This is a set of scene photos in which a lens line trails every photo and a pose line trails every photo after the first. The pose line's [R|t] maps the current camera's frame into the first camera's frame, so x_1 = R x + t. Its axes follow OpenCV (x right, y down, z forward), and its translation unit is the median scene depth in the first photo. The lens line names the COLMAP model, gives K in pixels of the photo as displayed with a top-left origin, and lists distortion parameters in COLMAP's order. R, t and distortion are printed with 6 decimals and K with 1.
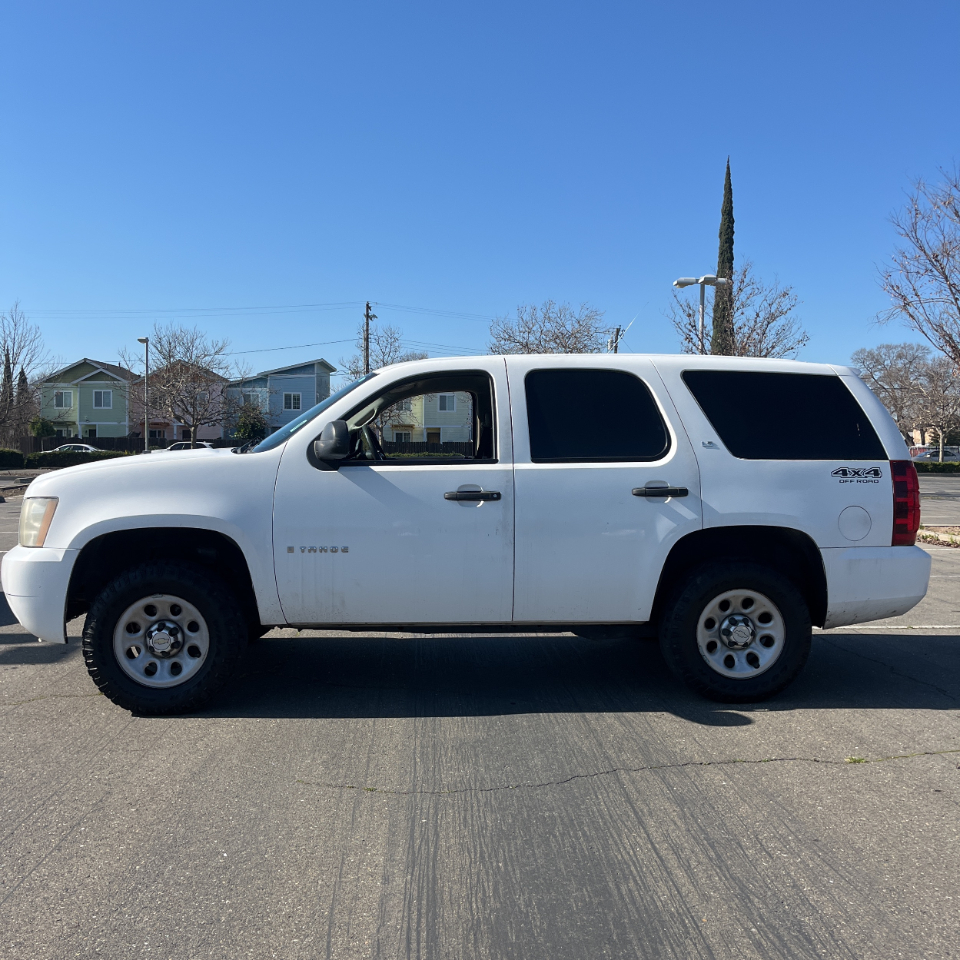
lens RADIAL K [[974.4, 0, 479.2], [0, 974.4, 452.7], [0, 0, 1]] dist [0.055370, -0.044790]
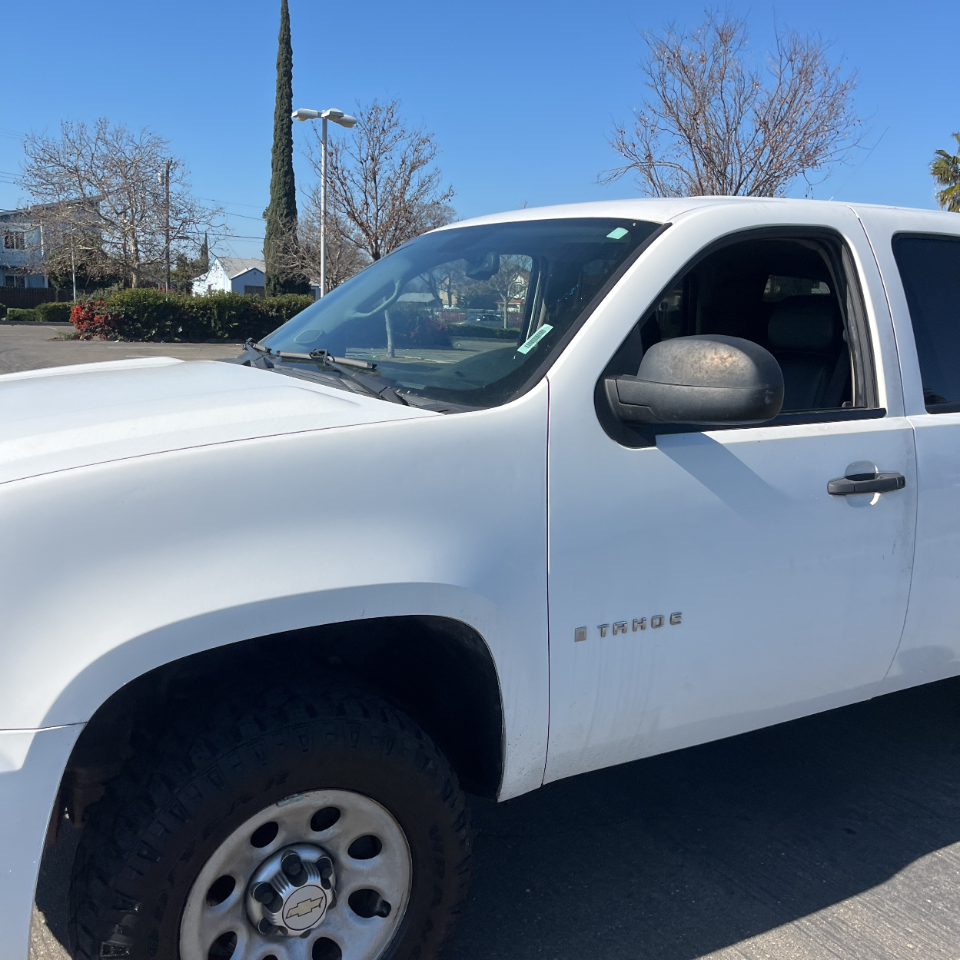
lens RADIAL K [[975.2, 0, 480.0], [0, 975.2, 480.0], [0, 0, 1]] dist [0.023275, 0.007854]
pose [[0.887006, -0.055700, 0.458387, -0.408828], [-0.027022, 0.984735, 0.171947, -0.039265], [-0.460968, -0.164905, 0.871961, 0.627978]]
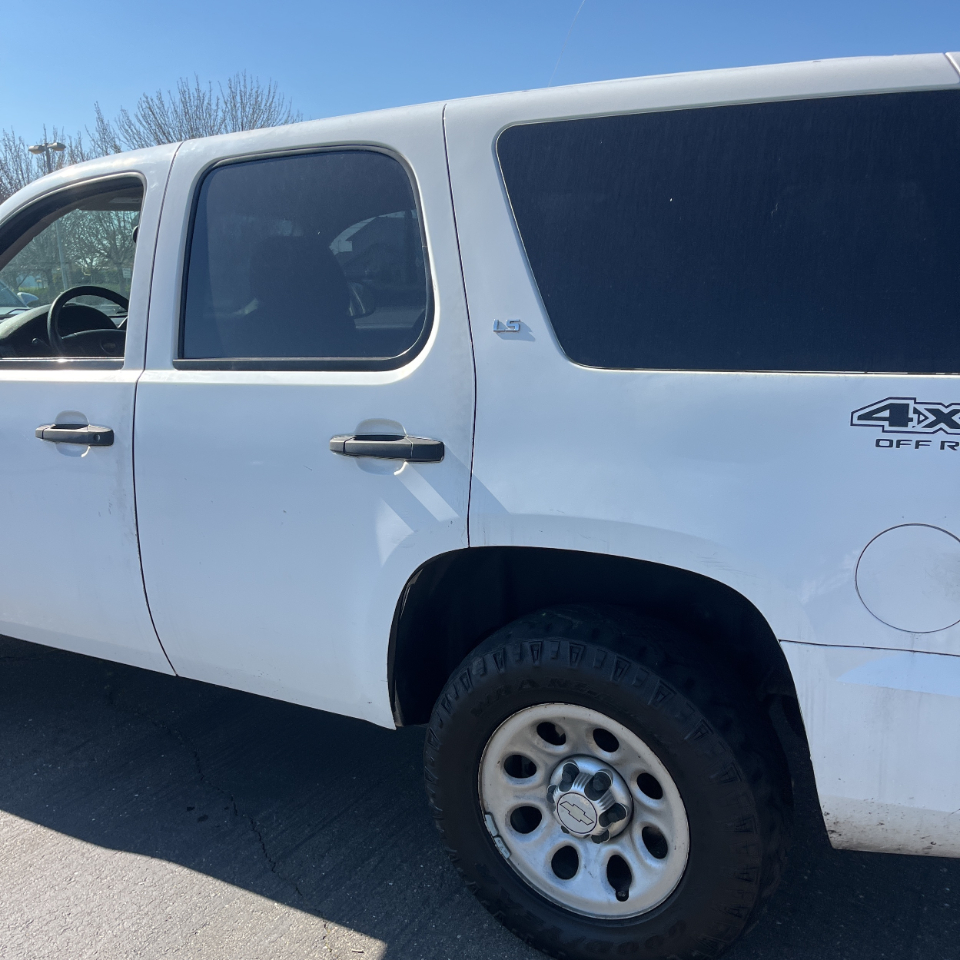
lens RADIAL K [[997.1, 0, 480.0], [0, 997.1, 480.0], [0, 0, 1]] dist [0.063897, -0.101939]
pose [[0.828592, 0.083325, -0.553617, 0.444820], [0.039771, 0.977603, 0.206665, -0.031078], [0.558439, -0.193259, 0.806720, 0.672572]]
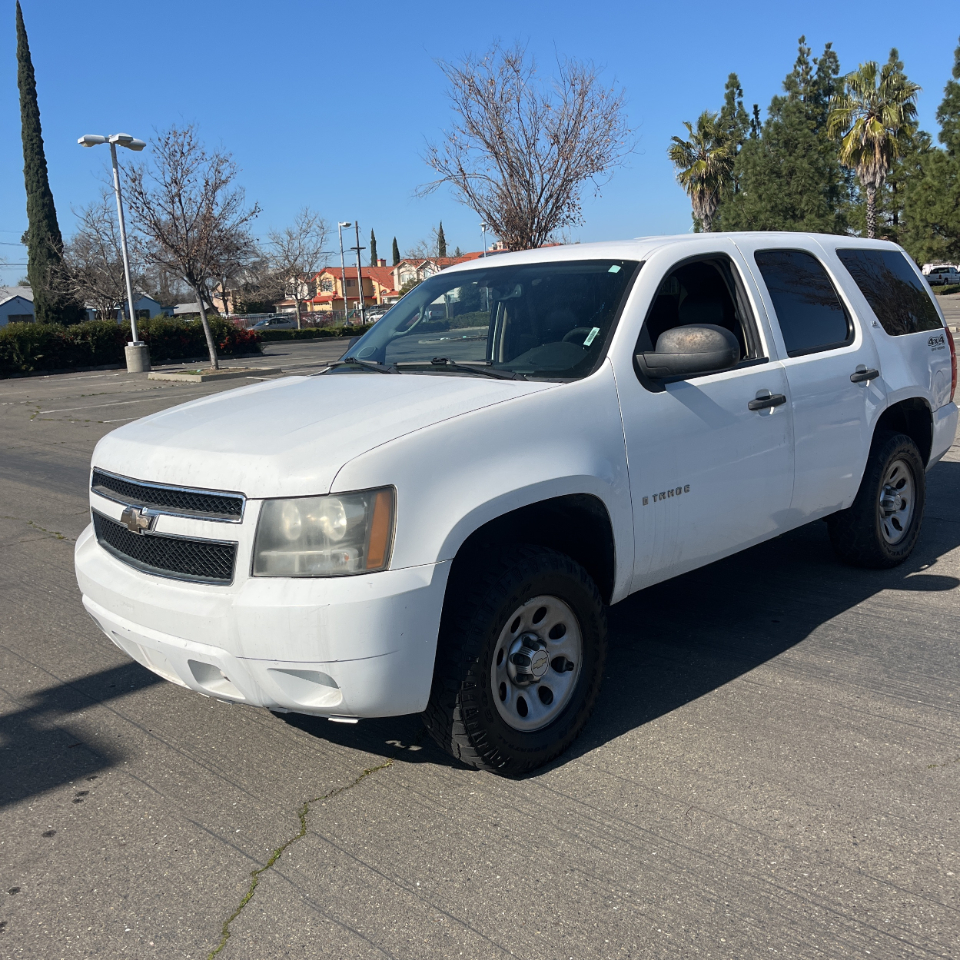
lens RADIAL K [[970.4, 0, 493.8], [0, 970.4, 455.5], [0, 0, 1]] dist [0.066697, -0.078843]
pose [[0.750468, -0.151864, 0.643223, -0.729390], [0.065751, 0.985570, 0.155979, -0.058092], [-0.657628, -0.074765, 0.749623, 0.493127]]
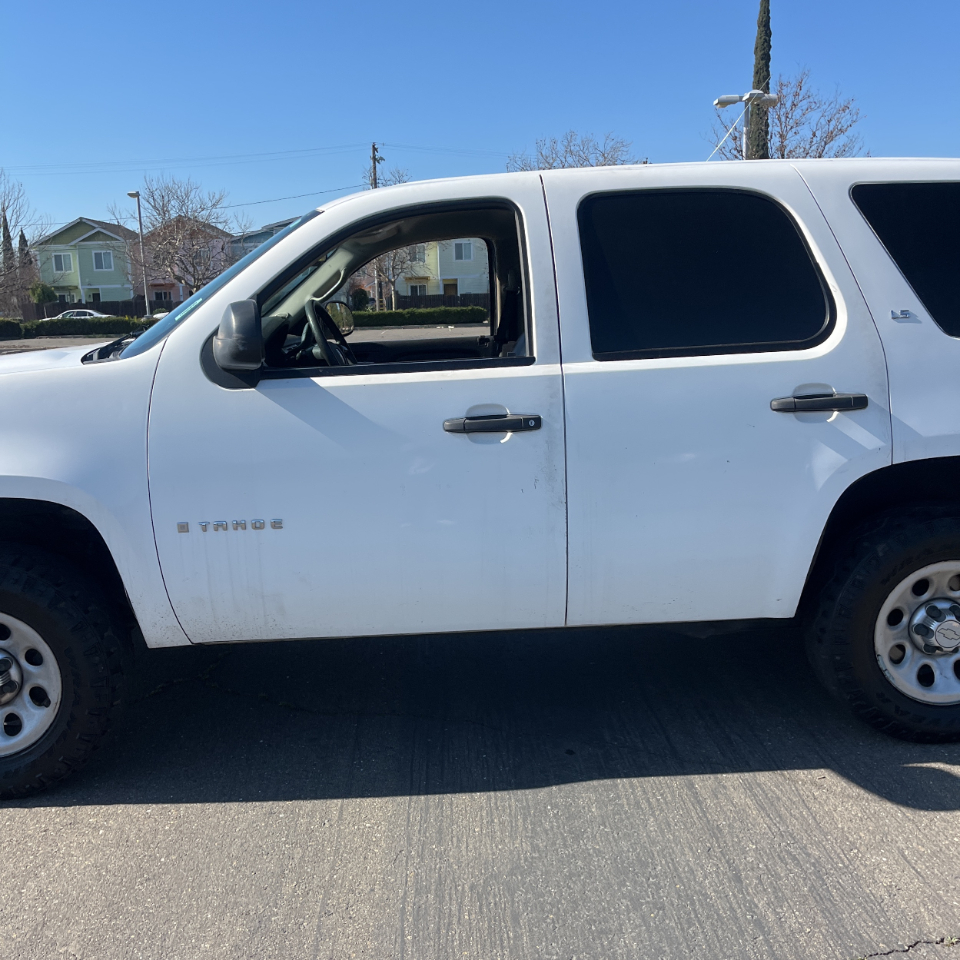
lens RADIAL K [[975.6, 0, 479.4], [0, 975.6, 465.0], [0, 0, 1]] dist [0.019729, 0.020223]
pose [[0.999124, -0.032972, -0.025770, -0.000533], [0.036771, 0.985694, 0.164484, -0.025687], [0.019978, -0.165287, 0.986043, 0.417015]]
